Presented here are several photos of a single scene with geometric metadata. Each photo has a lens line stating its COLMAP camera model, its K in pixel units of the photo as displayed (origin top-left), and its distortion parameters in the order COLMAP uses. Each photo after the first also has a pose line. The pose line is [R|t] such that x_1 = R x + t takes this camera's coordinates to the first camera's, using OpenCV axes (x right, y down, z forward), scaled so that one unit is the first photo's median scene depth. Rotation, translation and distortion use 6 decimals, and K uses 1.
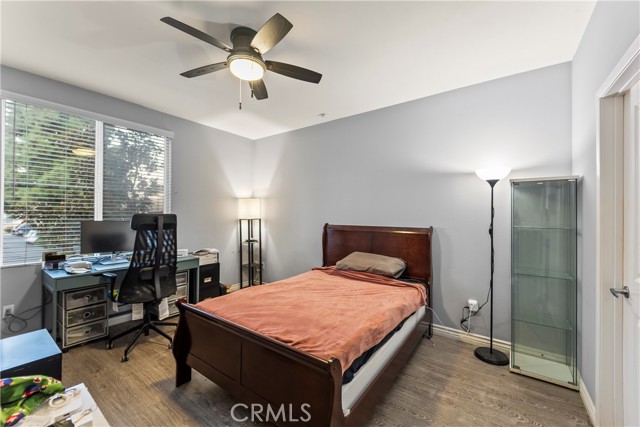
lens RADIAL K [[257.3, 0, 321.0], [0, 257.3, 214.7], [0, 0, 1]] dist [-0.000001, -0.000002]
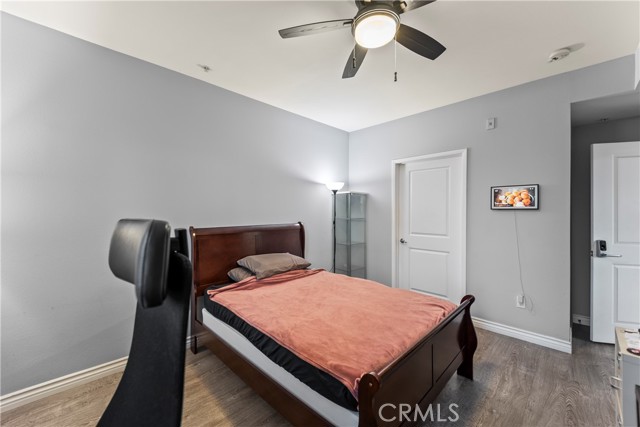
lens RADIAL K [[257.3, 0, 320.9], [0, 257.3, 212.0], [0, 0, 1]] dist [-0.000001, -0.000002]
pose [[0.152636, -0.014086, 0.988182, -0.644154], [-0.007402, 0.999854, 0.015396, -0.018055], [-0.988255, -0.009664, 0.152510, 0.599145]]
